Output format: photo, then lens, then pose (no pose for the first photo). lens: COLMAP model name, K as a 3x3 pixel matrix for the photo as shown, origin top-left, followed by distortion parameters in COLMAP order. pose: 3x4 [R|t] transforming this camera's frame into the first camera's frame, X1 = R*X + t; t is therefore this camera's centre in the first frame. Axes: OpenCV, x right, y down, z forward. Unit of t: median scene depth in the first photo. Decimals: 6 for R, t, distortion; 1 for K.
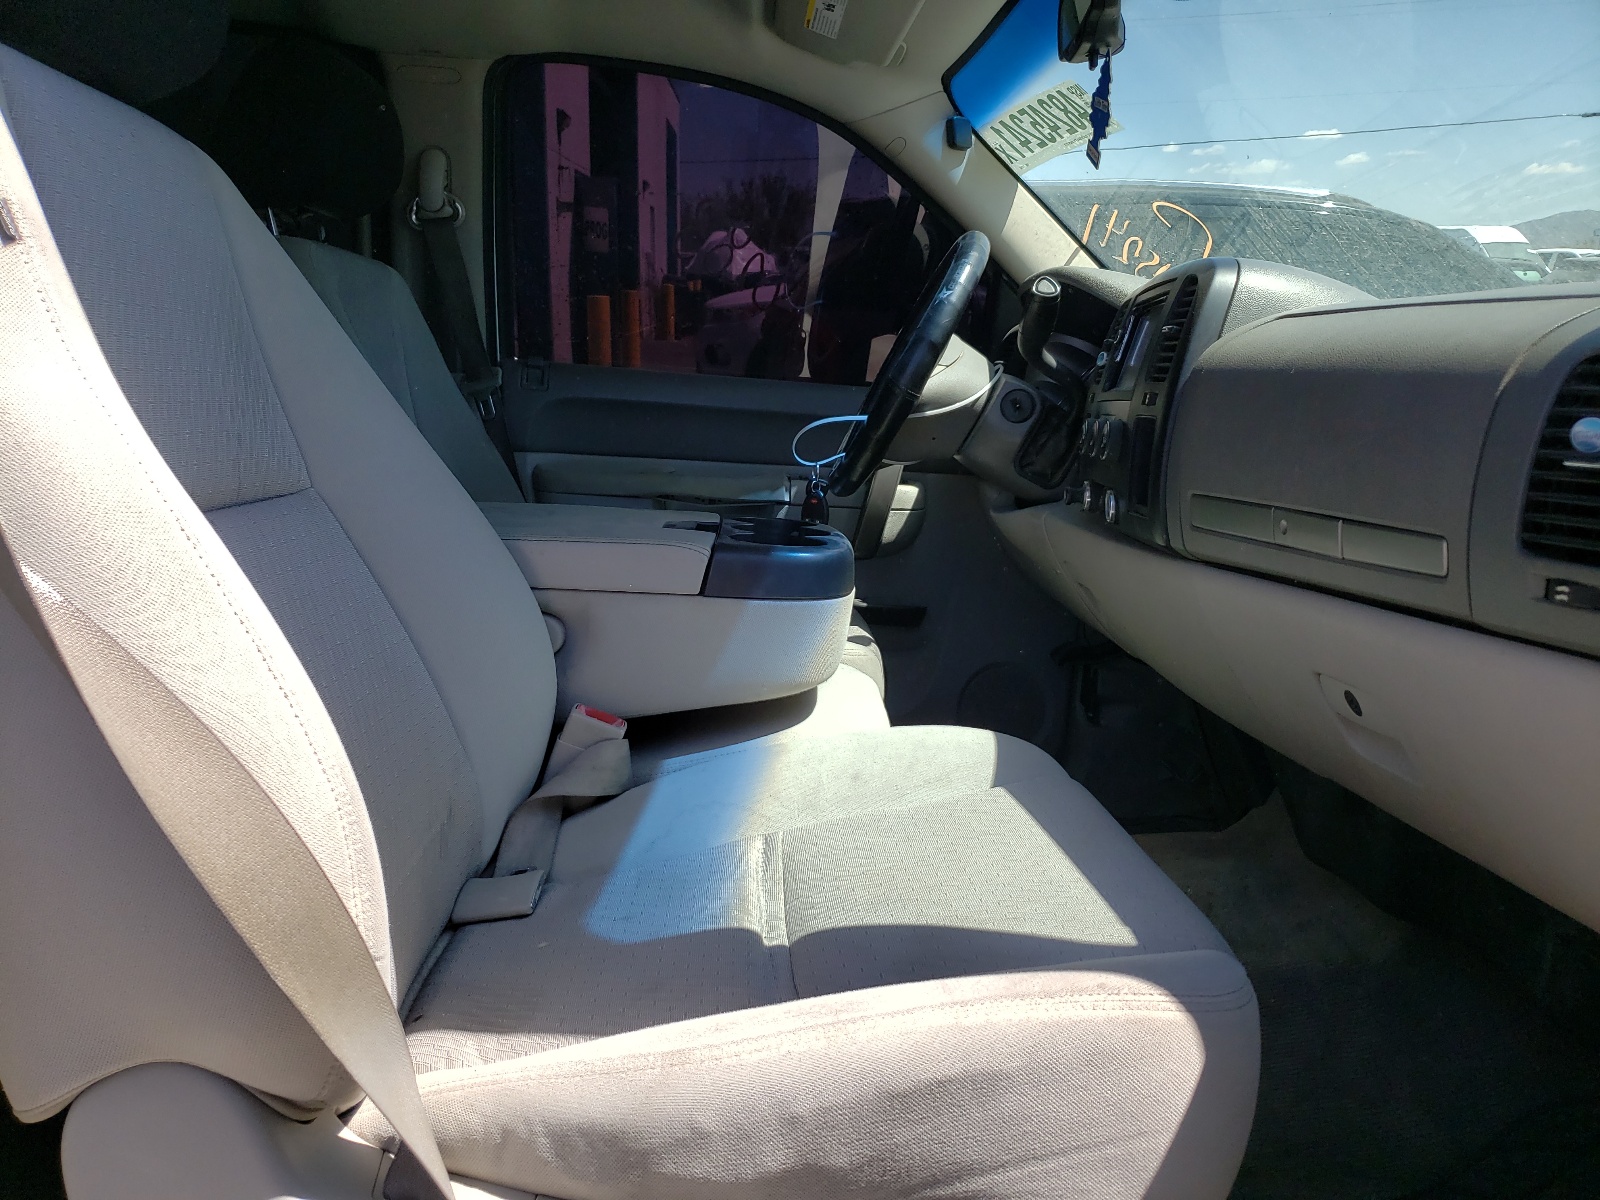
lens RADIAL K [[1251.9, 0, 819.6], [0, 1251.9, 565.5], [0, 0, 1]] dist [0.008201, 0.009660]
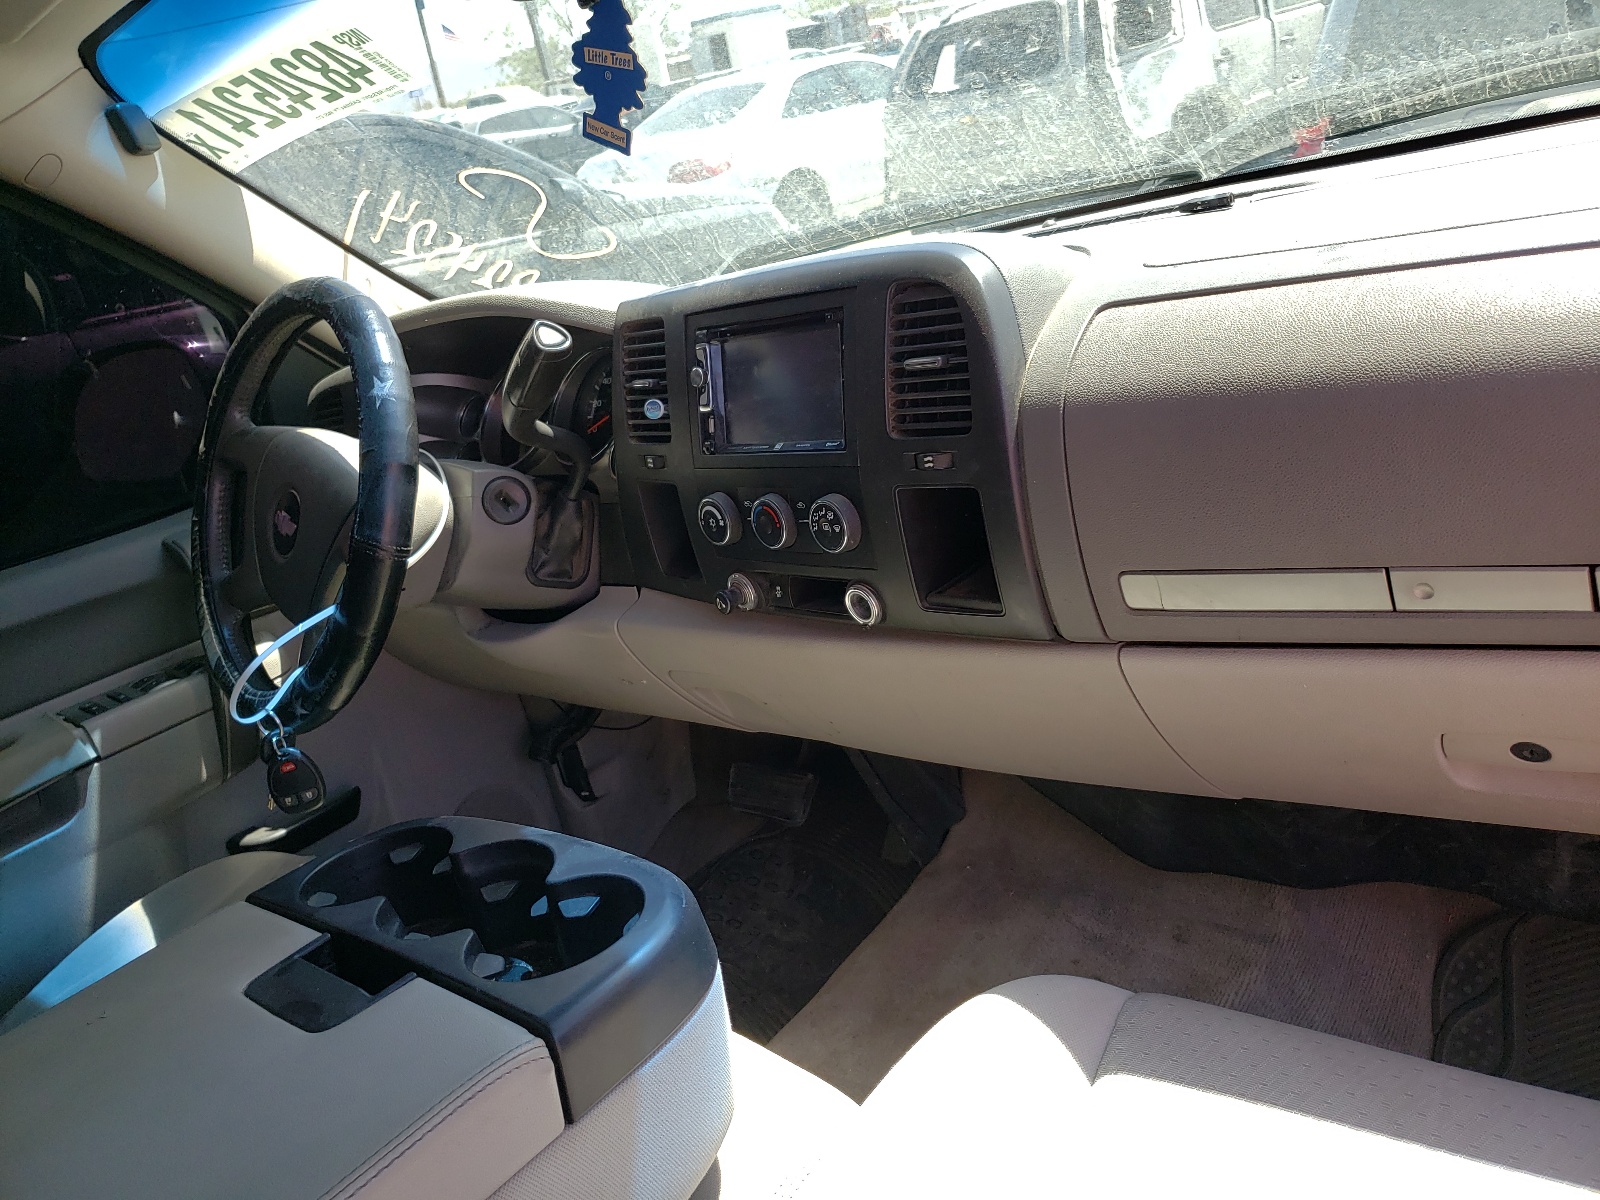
lens RADIAL K [[1251.9, 0, 819.6], [0, 1251.9, 565.5], [0, 0, 1]] dist [0.008201, 0.009660]
pose [[0.663919, -0.411491, 0.624409, -0.154603], [0.364310, 0.907181, 0.210478, -0.155341], [-0.653061, 0.087738, 0.752205, 0.316640]]
